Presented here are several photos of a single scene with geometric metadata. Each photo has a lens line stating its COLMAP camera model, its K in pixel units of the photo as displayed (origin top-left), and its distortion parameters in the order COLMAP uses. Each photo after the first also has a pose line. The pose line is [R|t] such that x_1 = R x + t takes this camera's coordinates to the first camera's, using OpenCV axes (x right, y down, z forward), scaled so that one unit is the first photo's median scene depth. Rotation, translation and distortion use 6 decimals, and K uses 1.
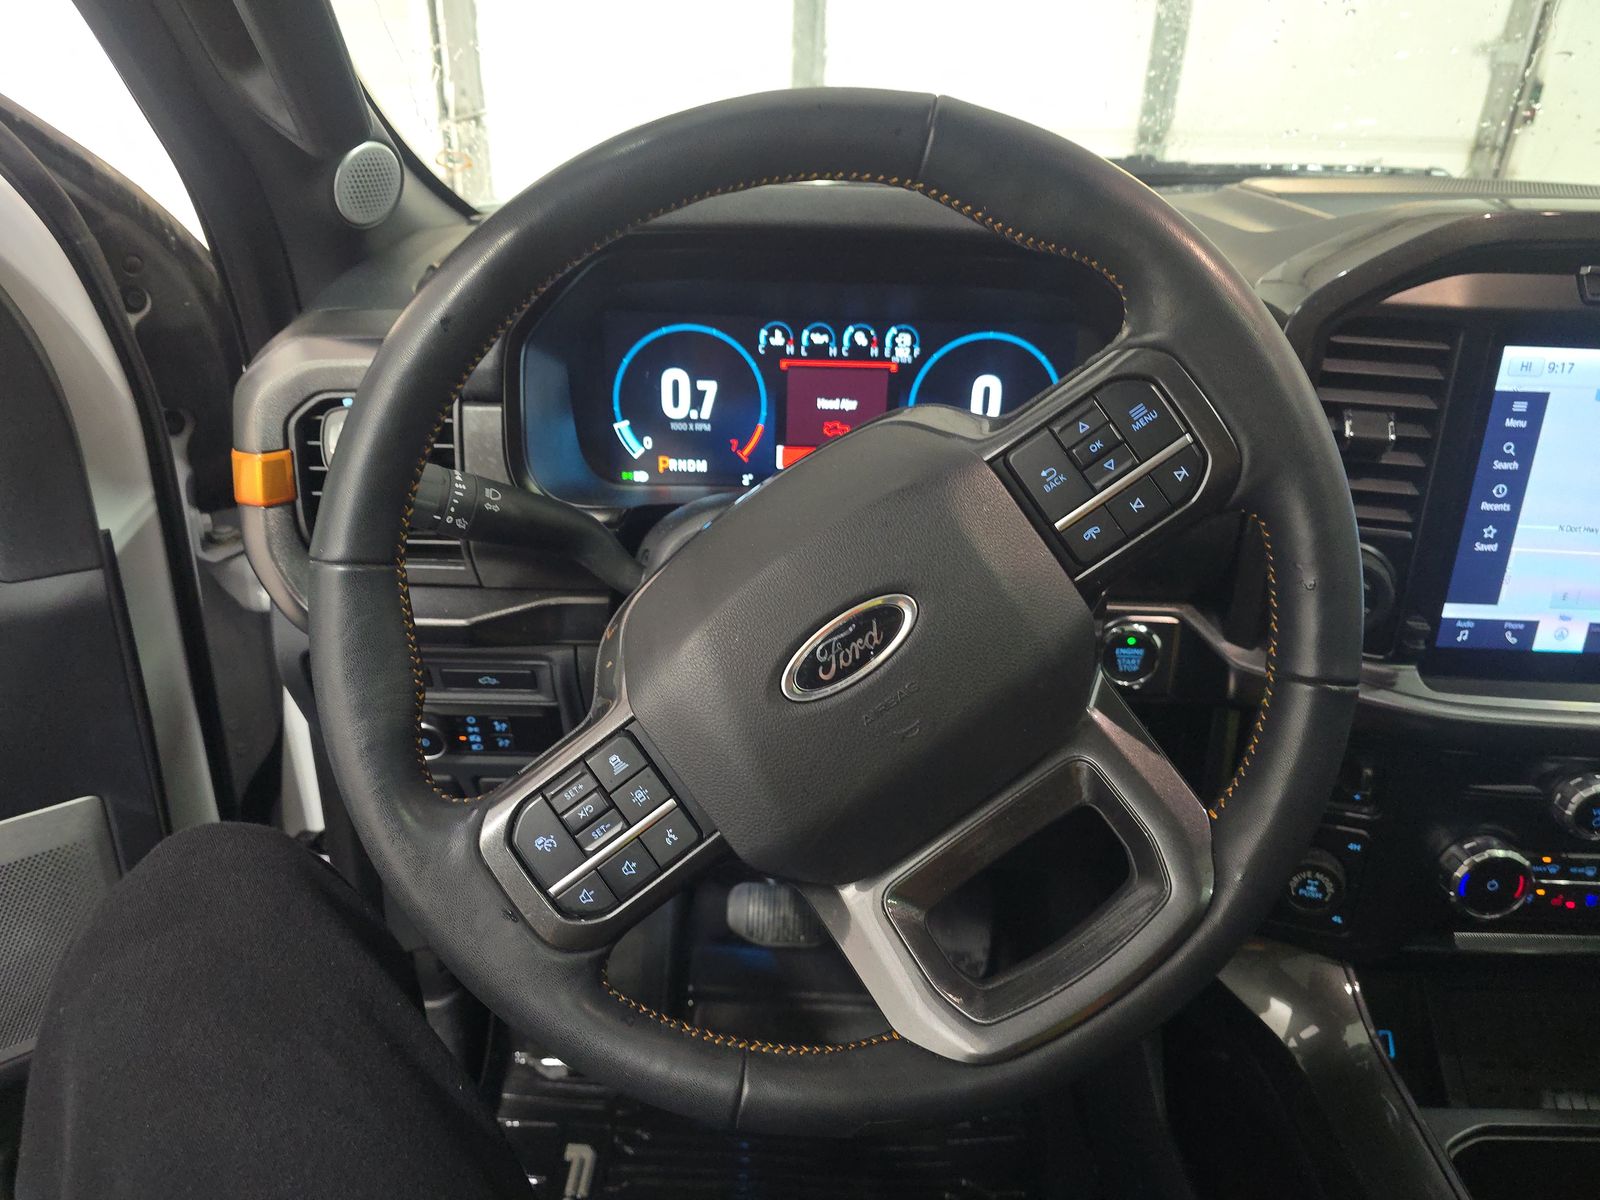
lens RADIAL K [[1072.2, 0, 800.0], [0, 1072.2, 600.0], [0, 0, 1]] dist [0.059068, -0.057782]
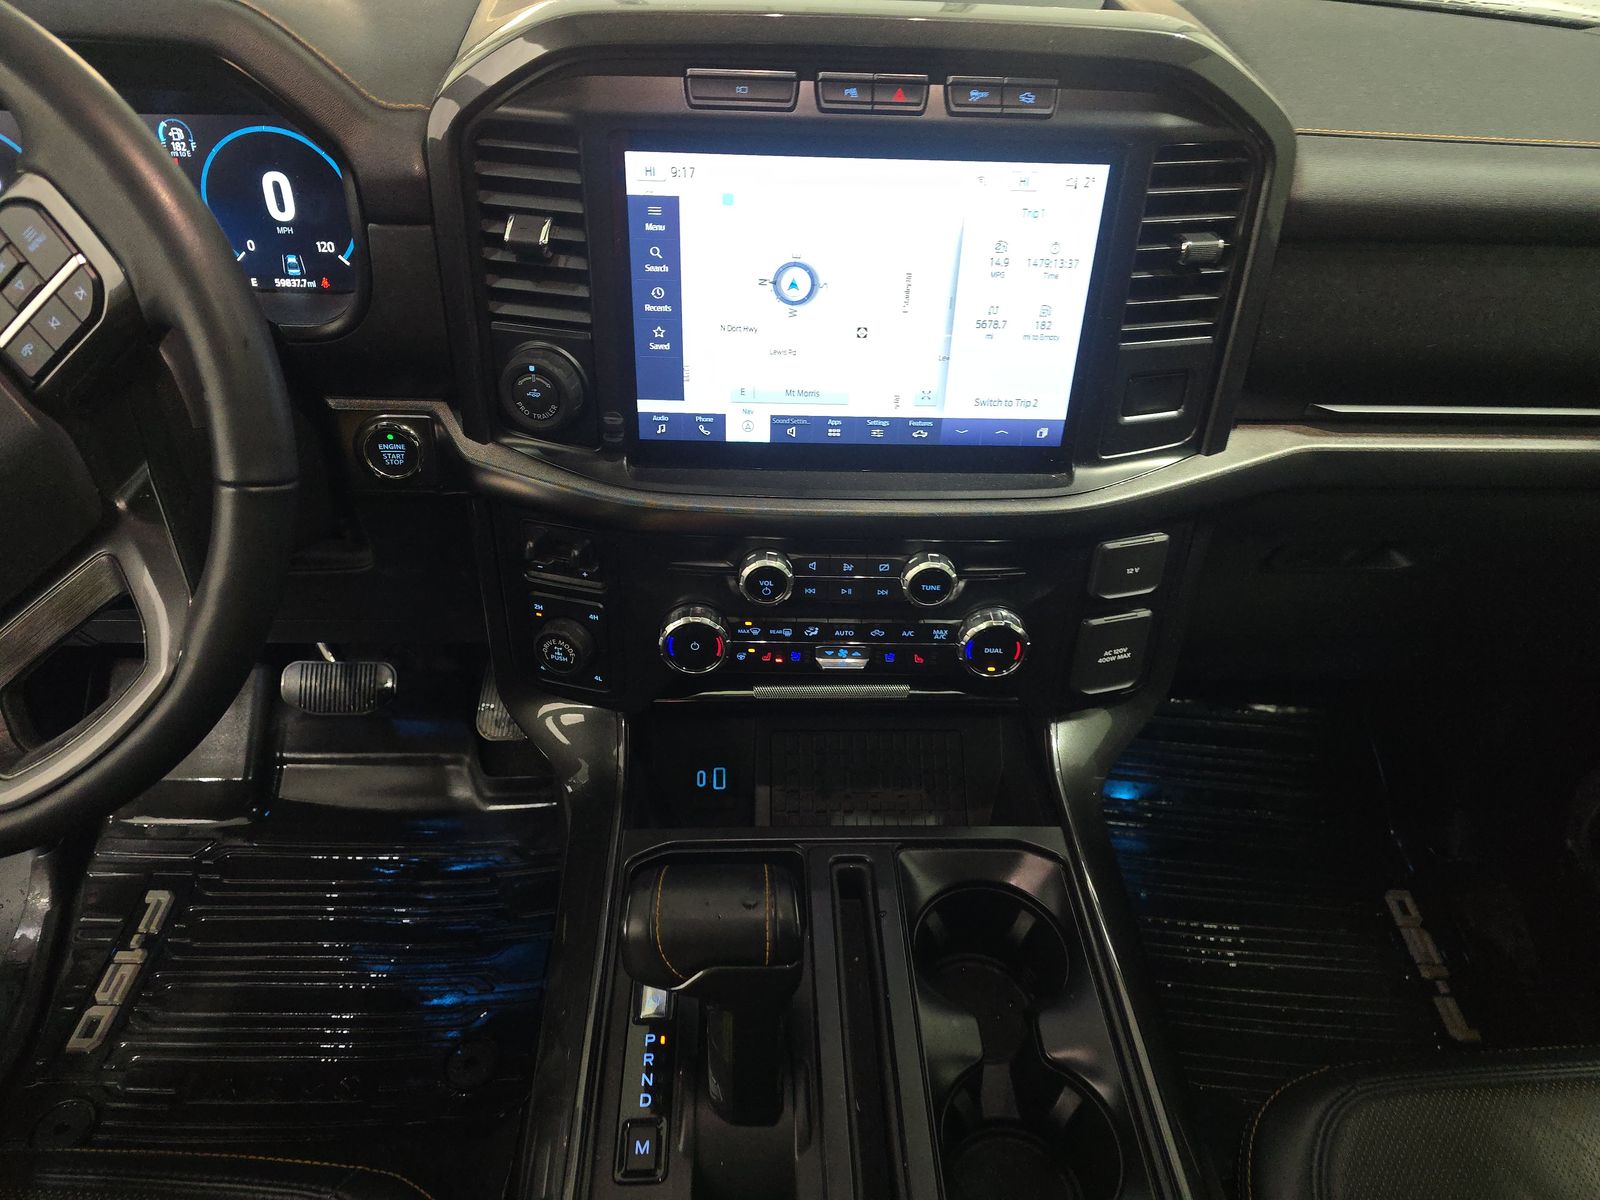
lens RADIAL K [[1072.2, 0, 800.0], [0, 1072.2, 600.0], [0, 0, 1]] dist [0.059068, -0.057782]
pose [[0.999028, -0.025042, 0.036268, 0.708551], [0.017010, 0.978220, 0.206873, -0.020328], [-0.040658, -0.206055, 0.977695, -0.110133]]
